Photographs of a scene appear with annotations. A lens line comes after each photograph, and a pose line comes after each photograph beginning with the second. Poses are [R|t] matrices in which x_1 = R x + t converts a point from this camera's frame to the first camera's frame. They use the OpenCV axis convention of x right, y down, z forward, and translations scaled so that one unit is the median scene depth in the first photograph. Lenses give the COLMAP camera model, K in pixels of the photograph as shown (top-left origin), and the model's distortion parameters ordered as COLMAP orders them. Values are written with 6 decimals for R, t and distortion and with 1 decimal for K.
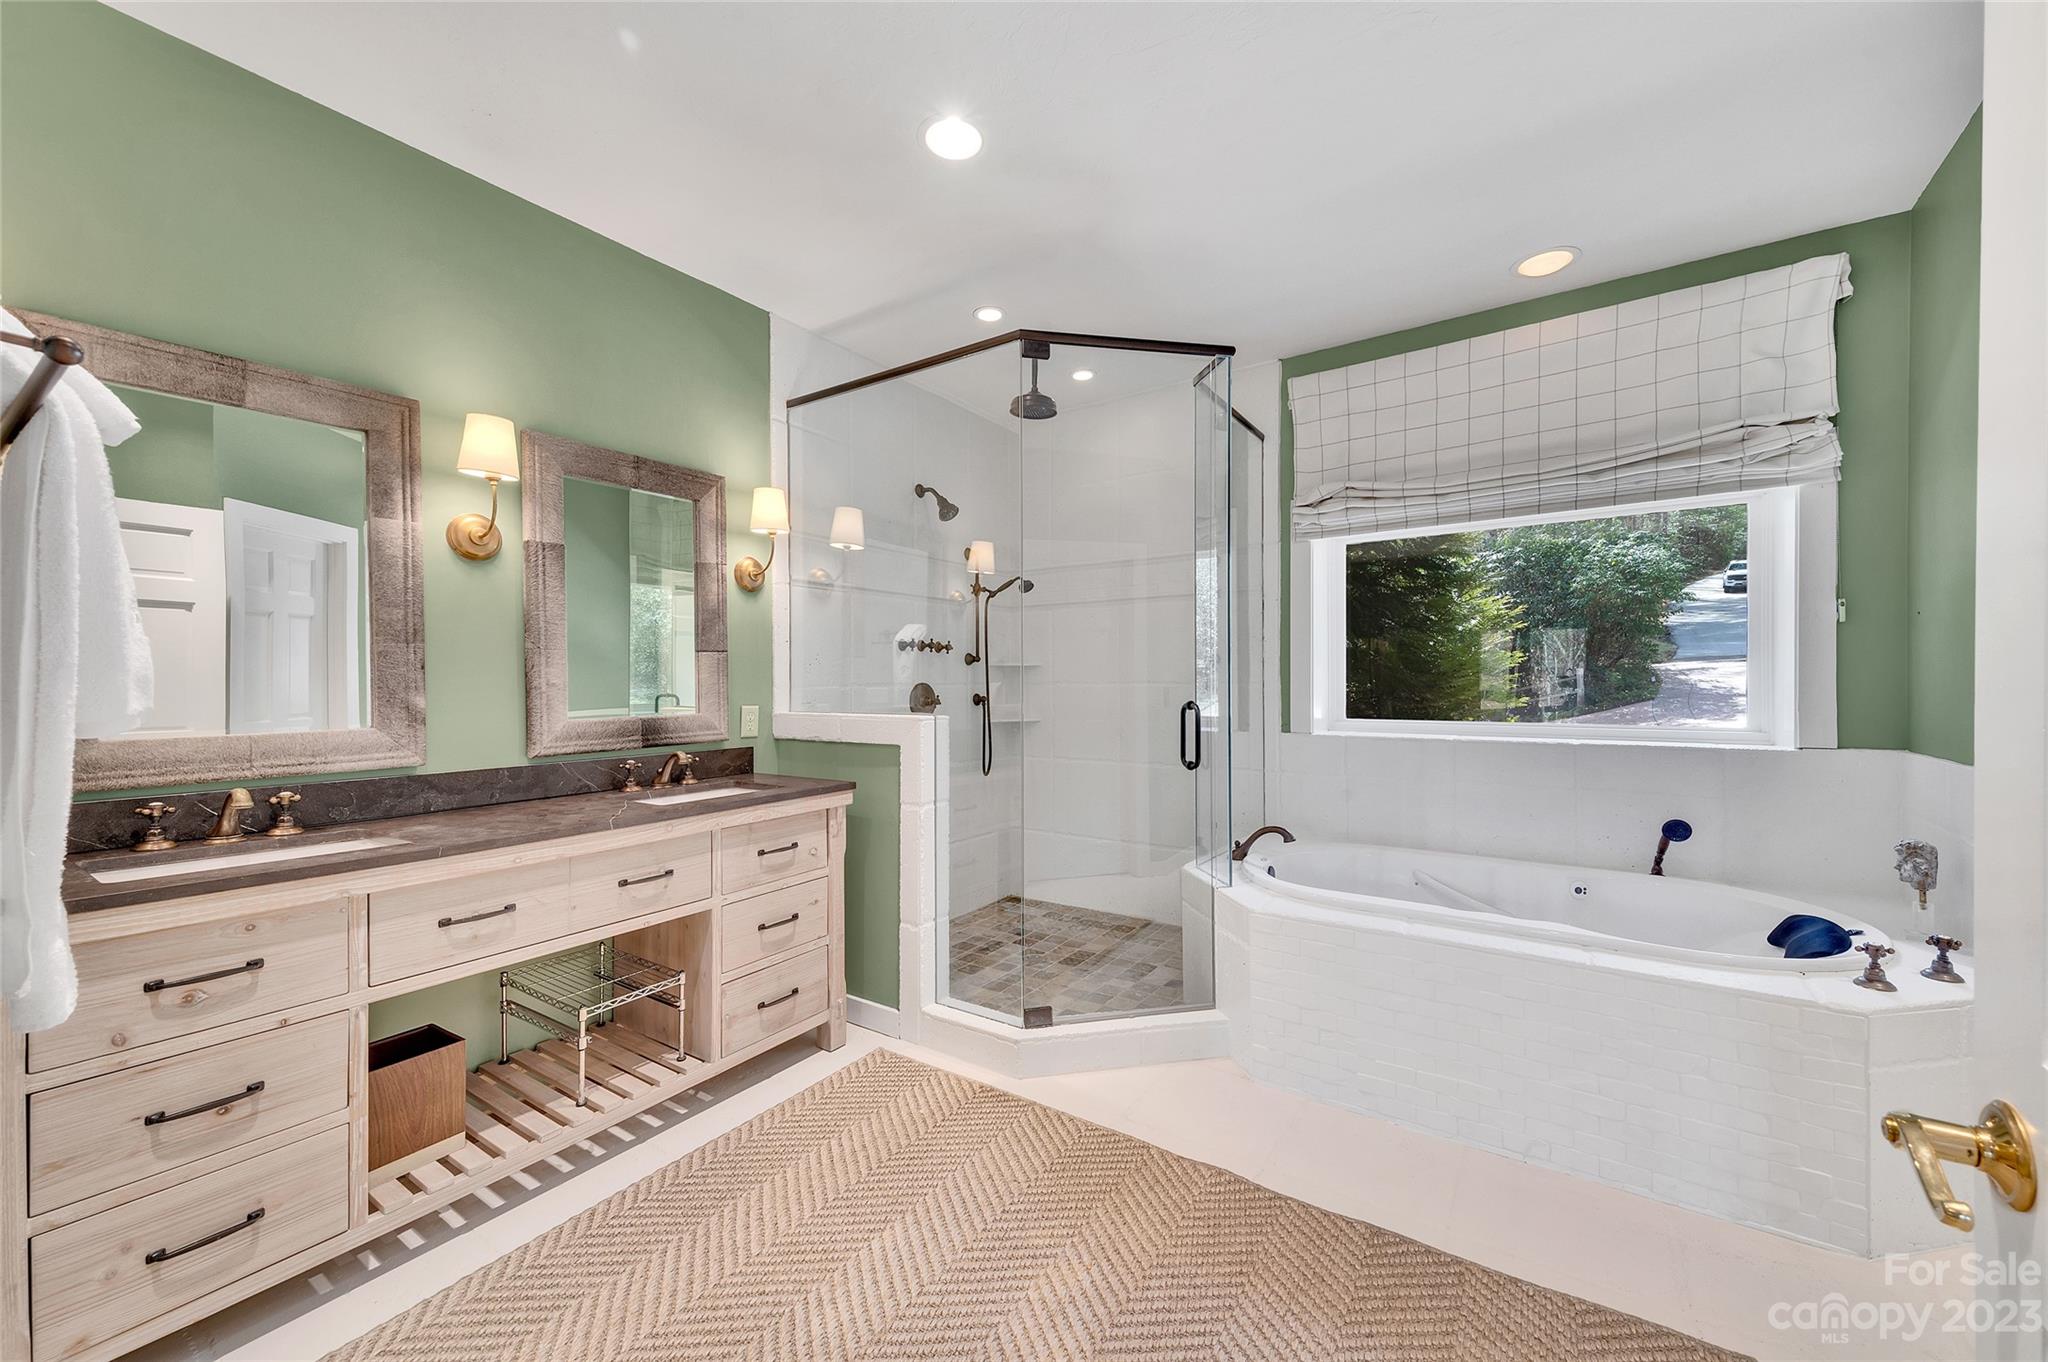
lens RADIAL K [[789.0, 0, 1025.3], [0, 789.0, 679.7], [0, 0, 1]] dist [0.023400, -0.000254]
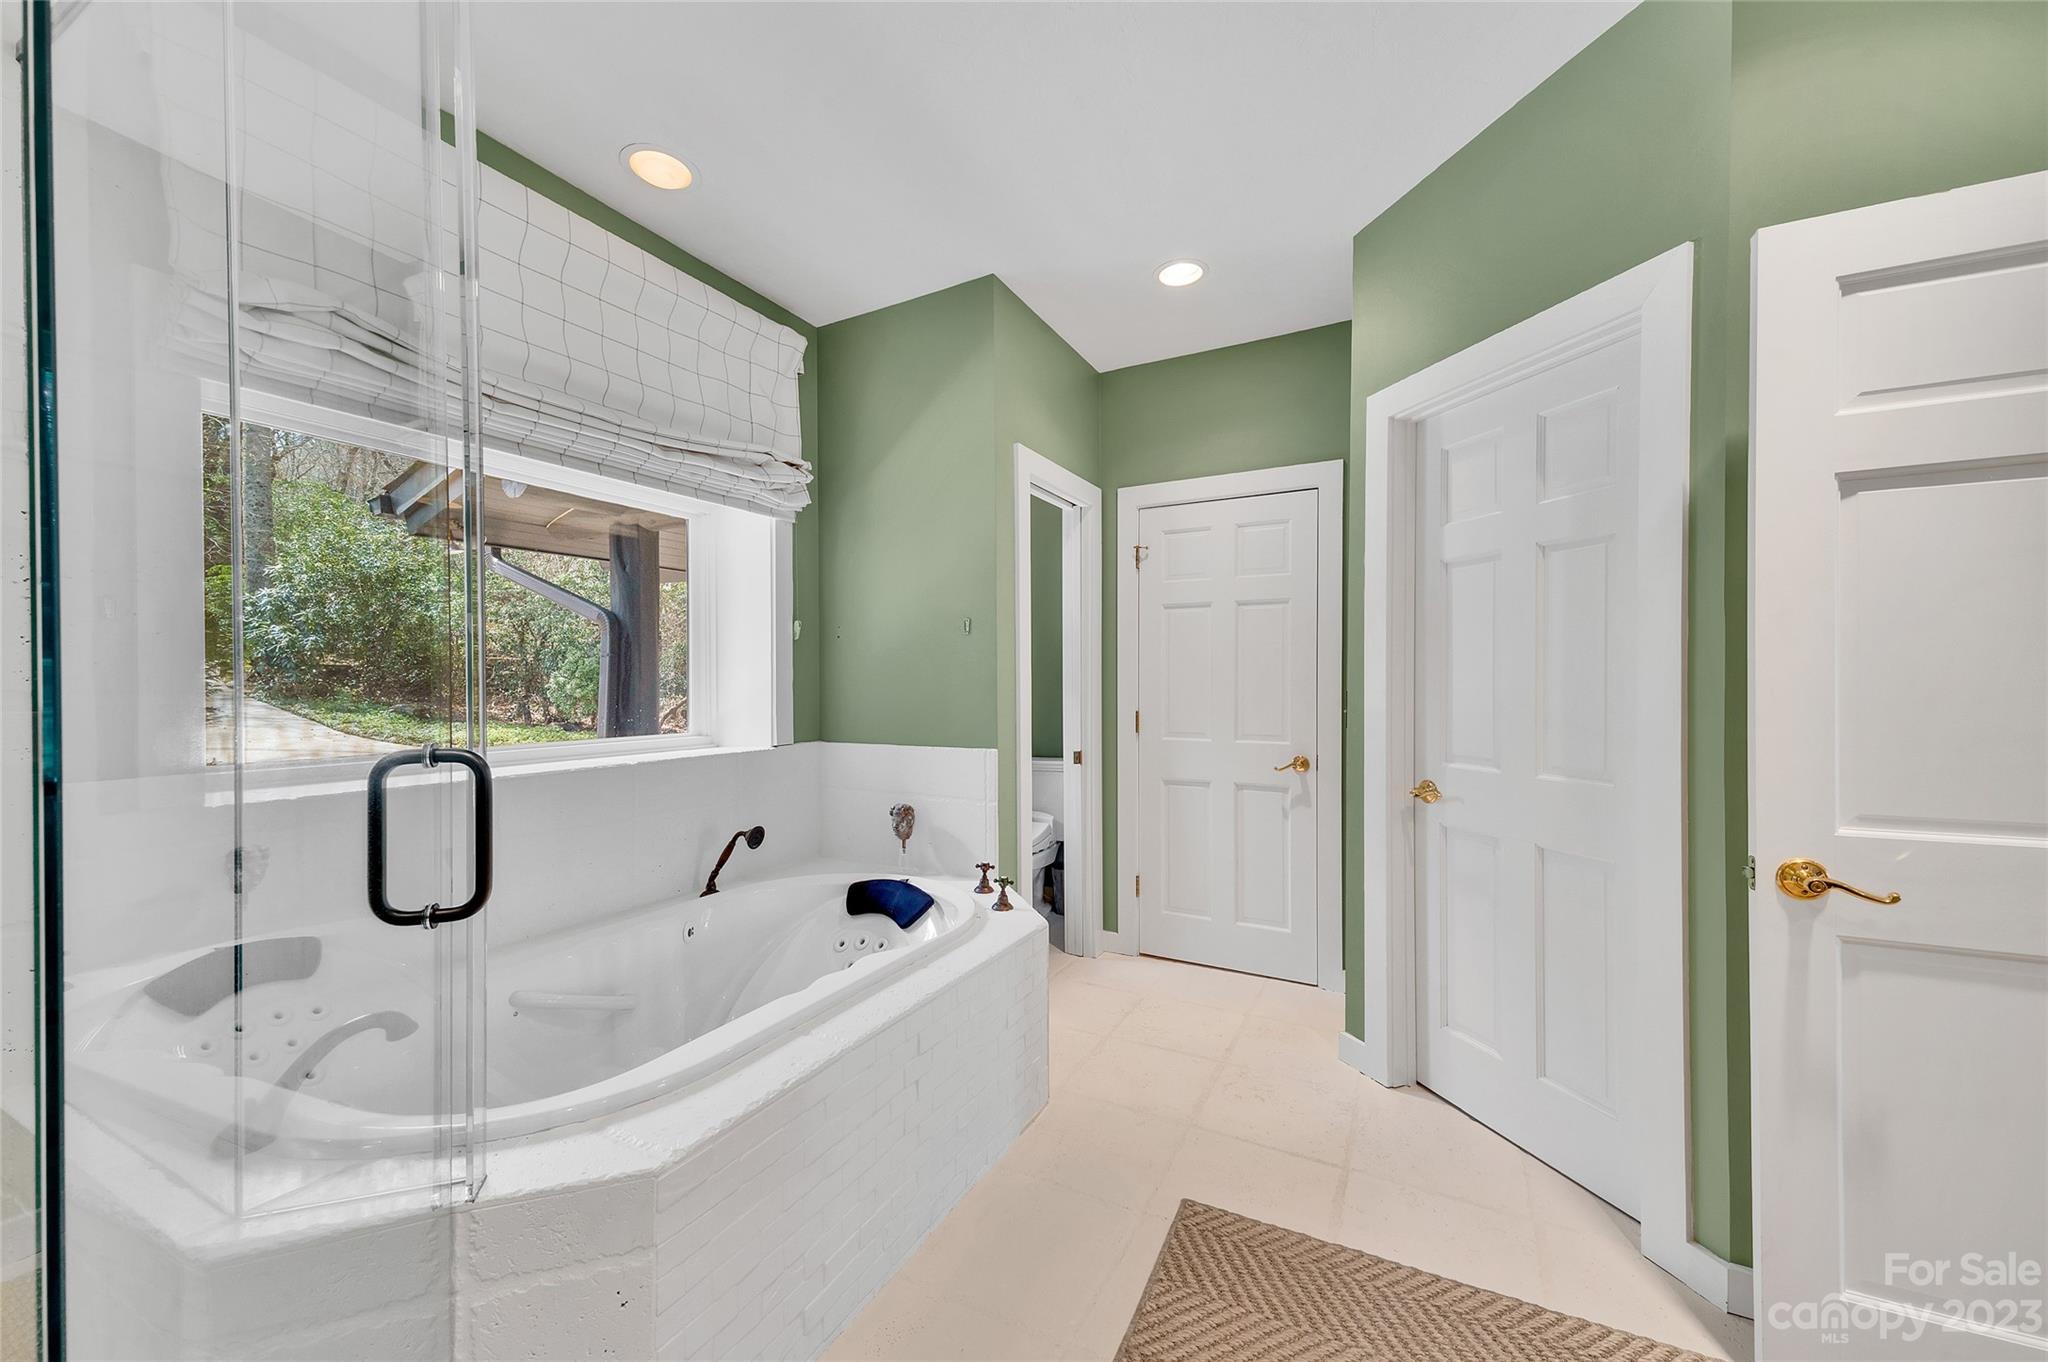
lens RADIAL K [[789.0, 0, 1025.1], [0, 789.0, 682.6], [0, 0, 1]] dist [0.023400, -0.000254]
pose [[-0.117585, 0.005208, 0.993049, -0.206640], [0.007834, 0.999960, -0.004316, 0.001553], [-0.993032, 0.007272, -0.117621, 0.794554]]
